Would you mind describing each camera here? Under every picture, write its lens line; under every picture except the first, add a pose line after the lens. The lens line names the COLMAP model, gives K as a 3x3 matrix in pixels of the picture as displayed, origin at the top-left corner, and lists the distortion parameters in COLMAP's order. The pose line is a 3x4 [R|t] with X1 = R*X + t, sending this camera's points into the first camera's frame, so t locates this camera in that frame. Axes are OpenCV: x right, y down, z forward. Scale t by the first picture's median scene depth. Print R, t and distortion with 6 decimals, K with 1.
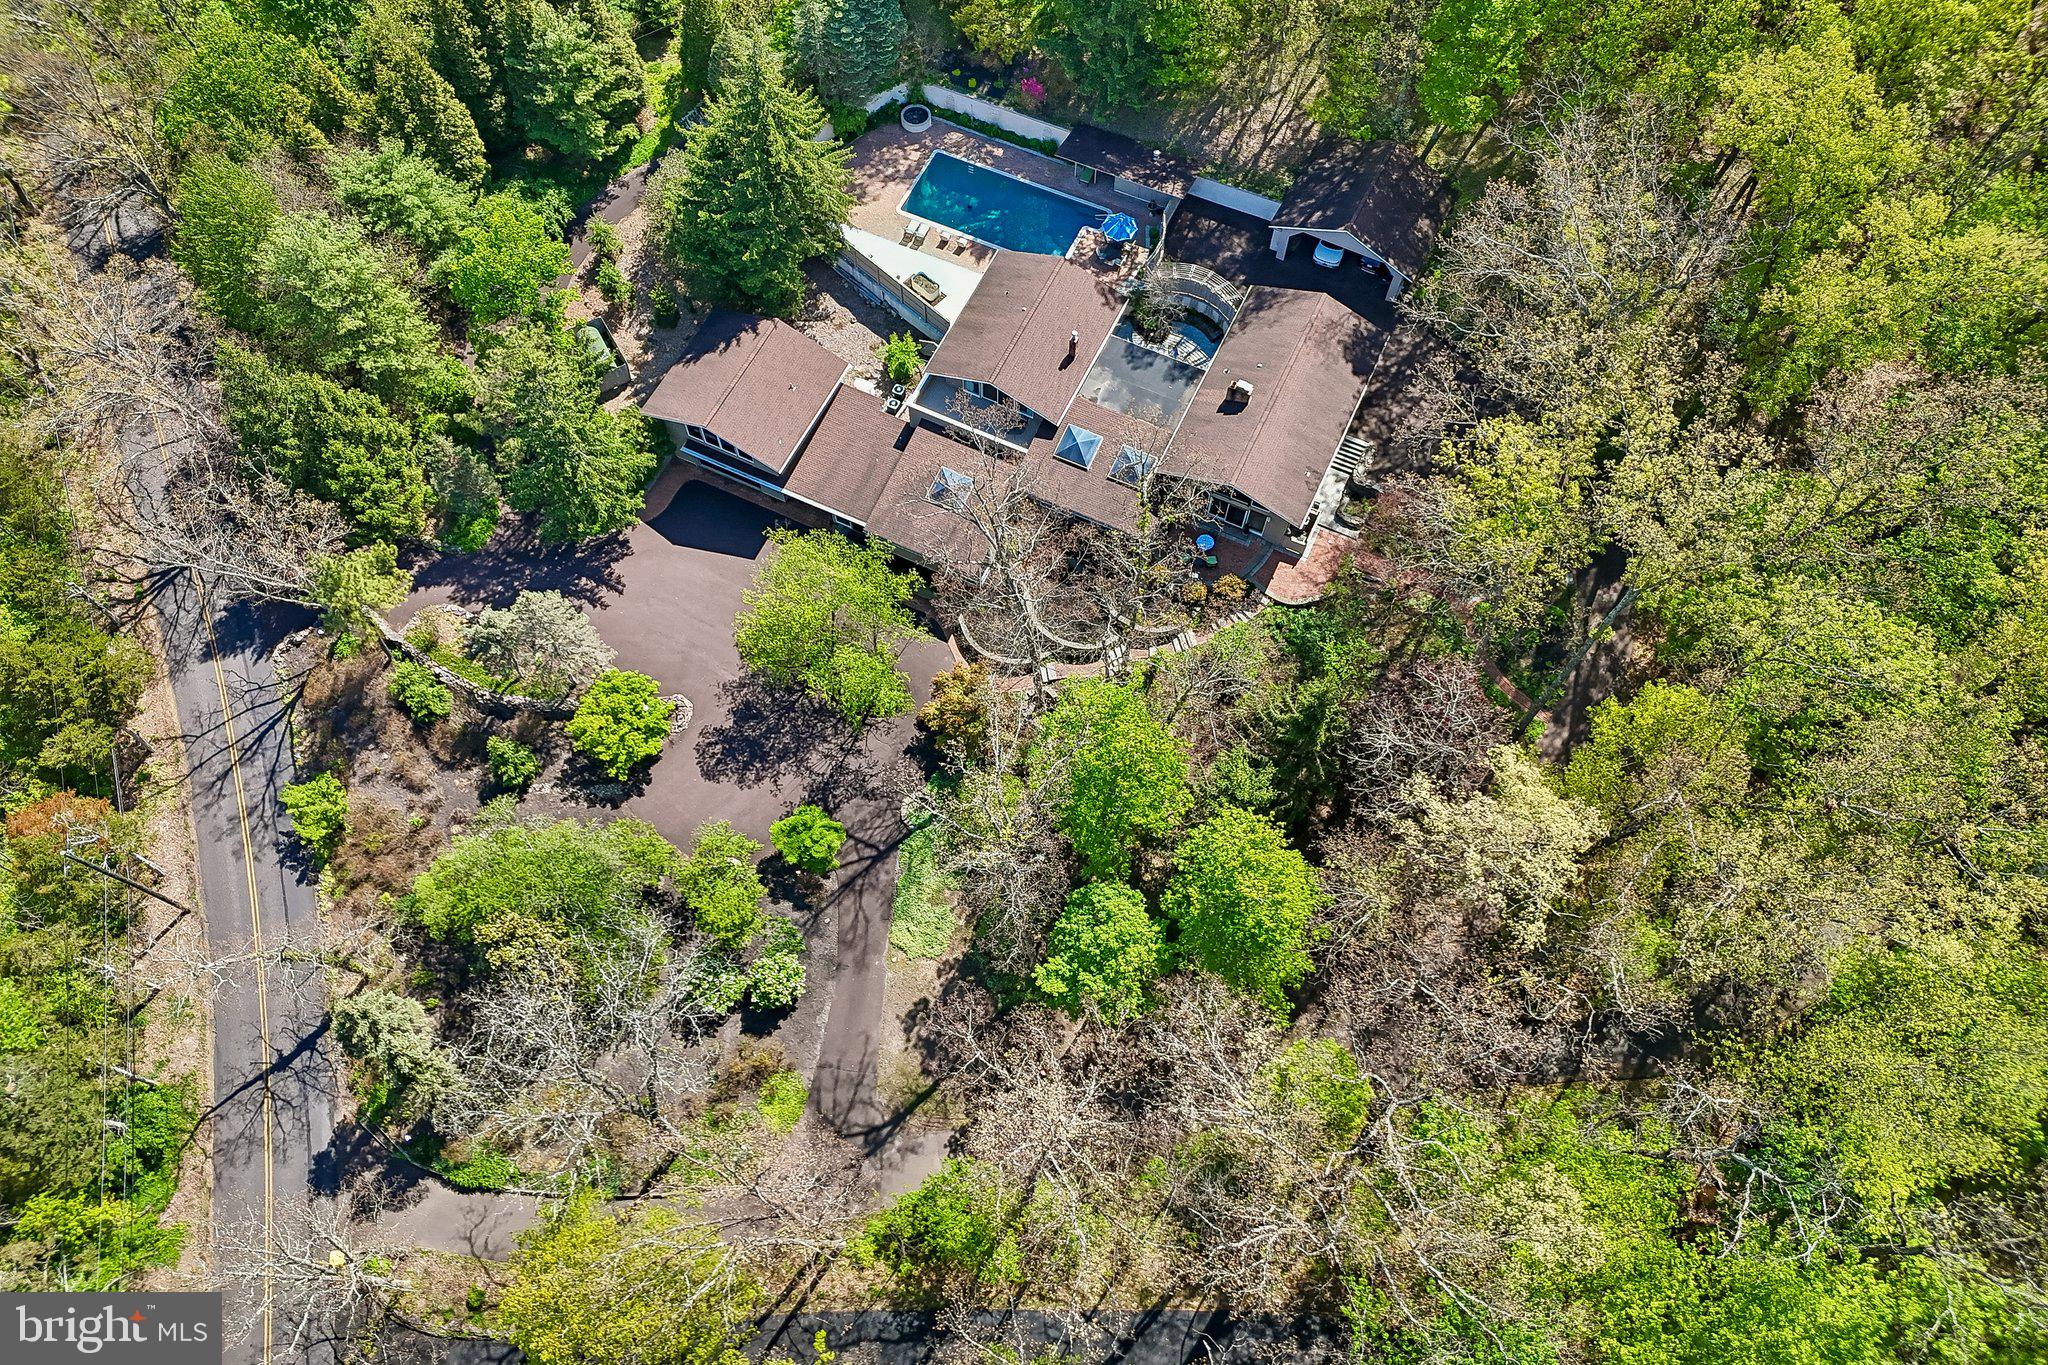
lens RADIAL K [[1432.2, 0, 1030.5], [0, 1432.2, 679.9], [0, 0, 1]] dist [0.071688, -0.065582]
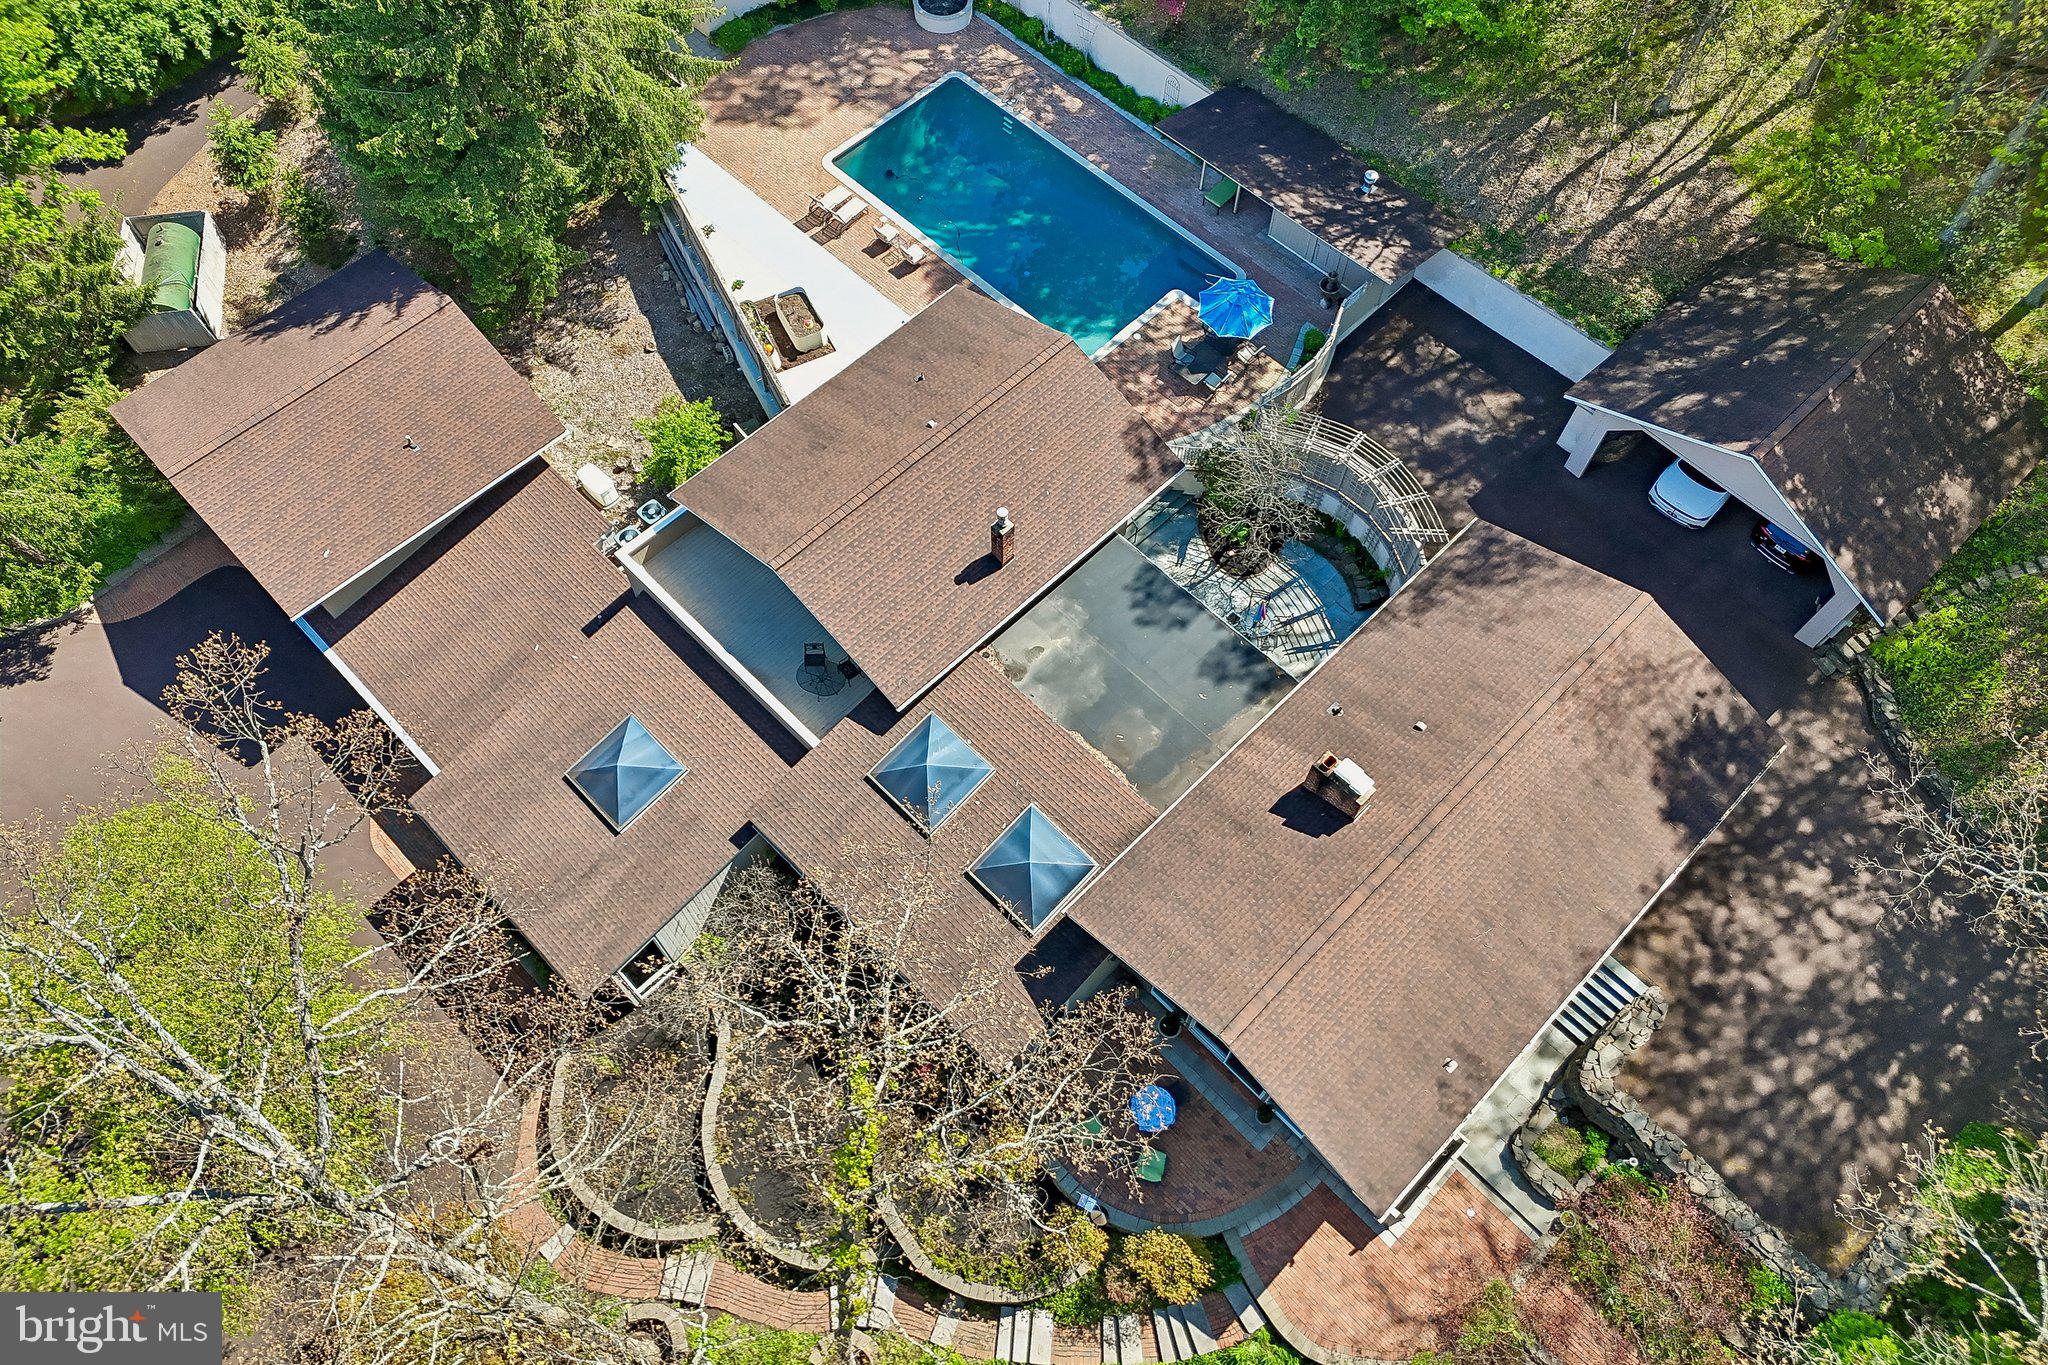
lens RADIAL K [[1432.2, 0, 1025.5], [0, 1432.2, 678.2], [0, 0, 1]] dist [0.071688, -0.065582]
pose [[0.938325, 0.300850, -0.170401, 0.115562], [-0.306762, 0.951745, -0.008863, -0.184903], [0.159512, 0.060589, 0.985335, 0.569835]]
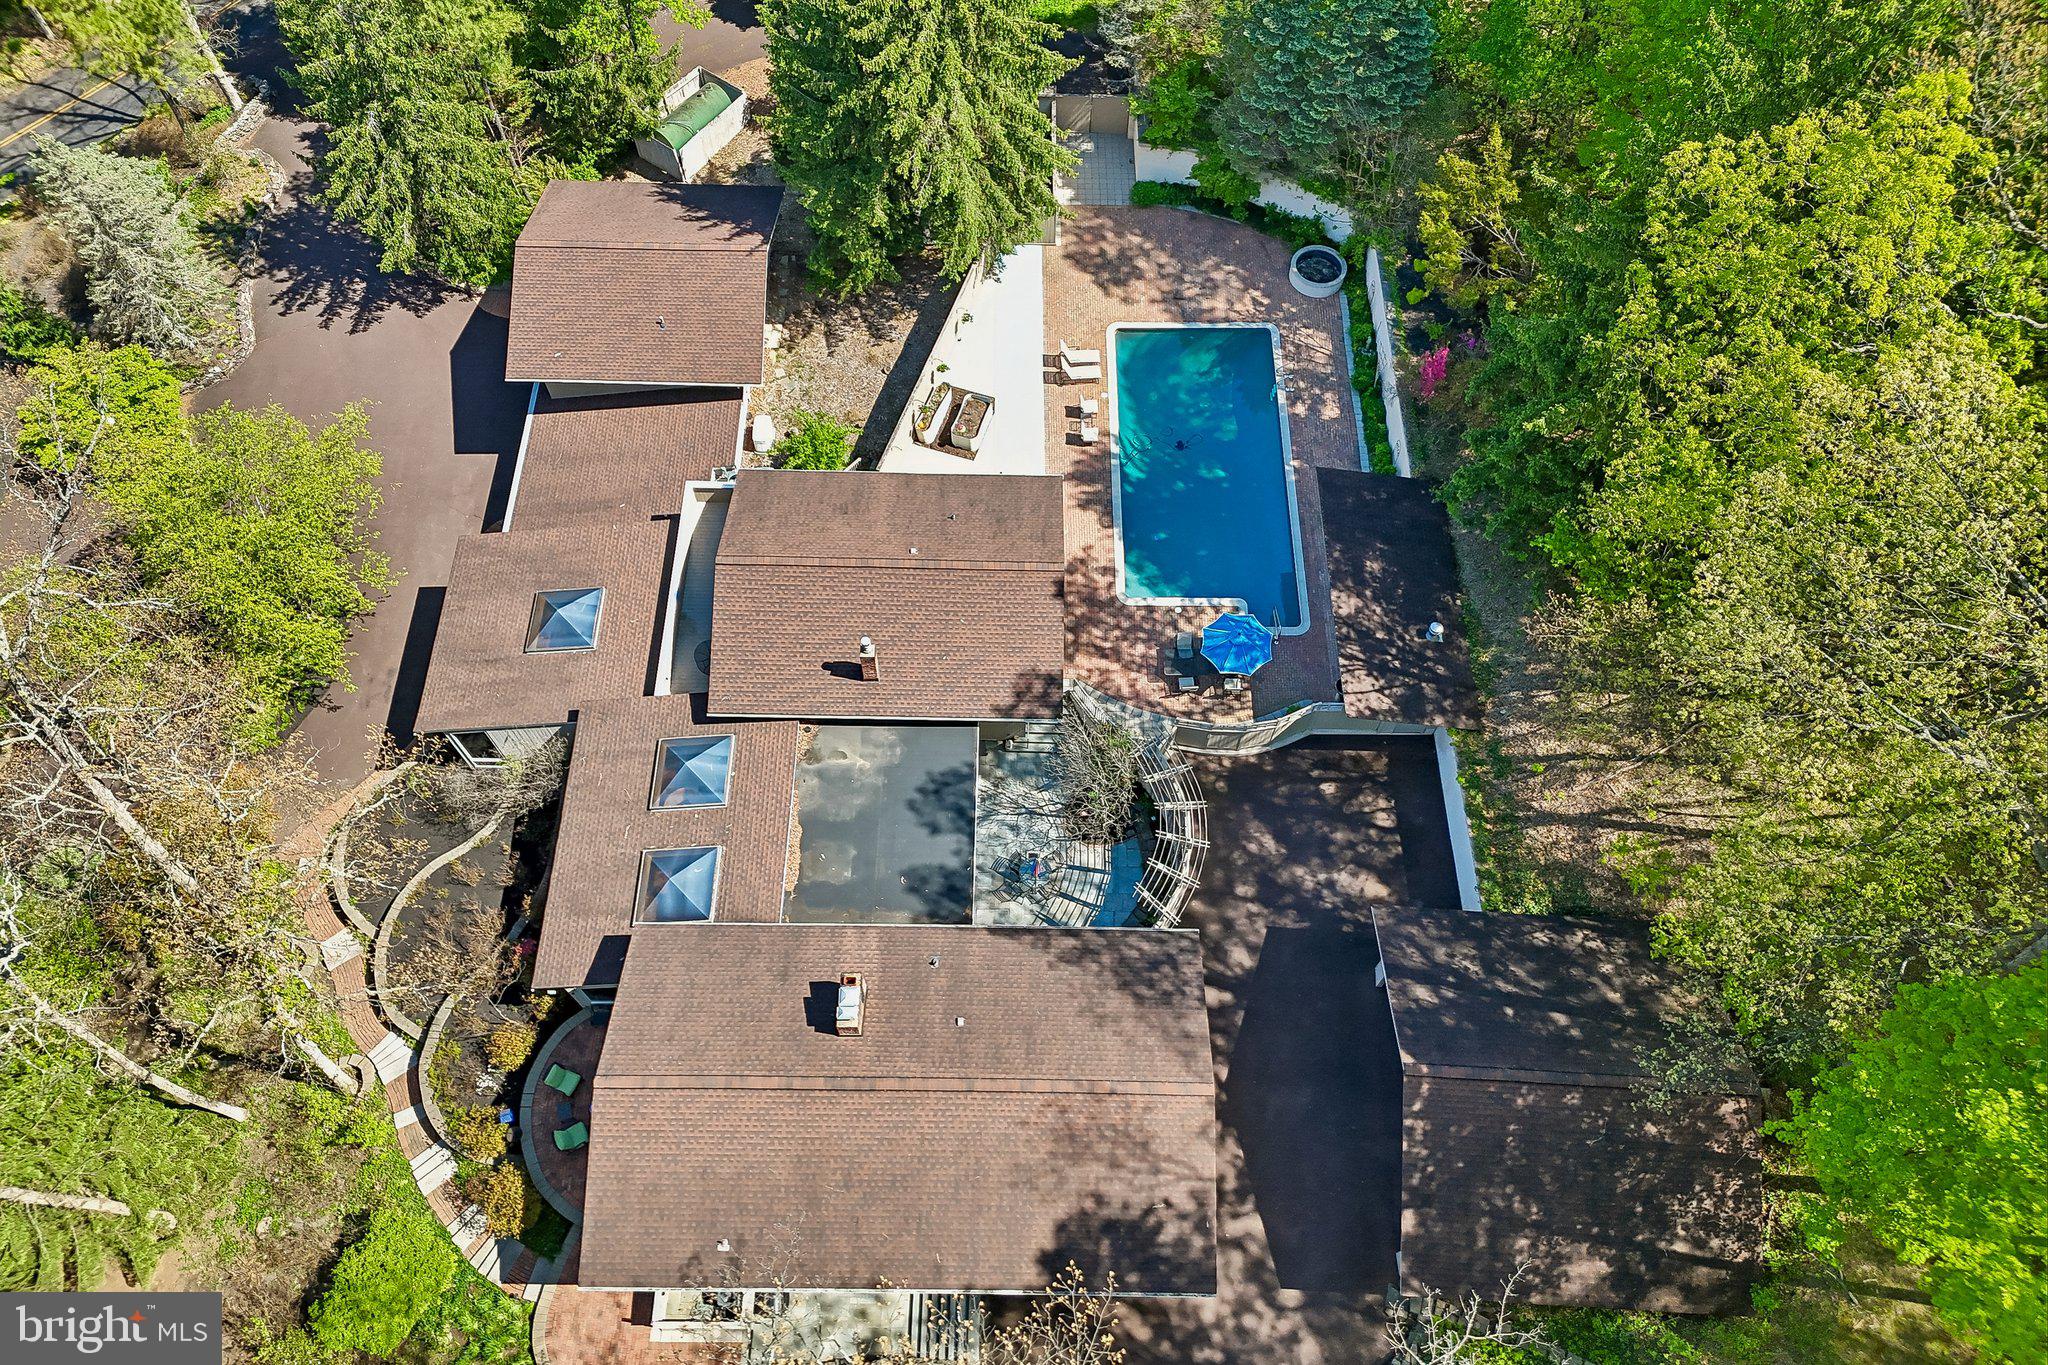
lens RADIAL K [[1432.2, 0, 1035.6], [0, 1432.2, 692.8], [0, 0, 1]] dist [0.071688, -0.065582]
pose [[0.413579, 0.797920, -0.438493, 0.265178], [-0.820892, 0.535111, 0.199483, -0.357098], [0.393814, 0.277453, 0.876316, 0.578238]]
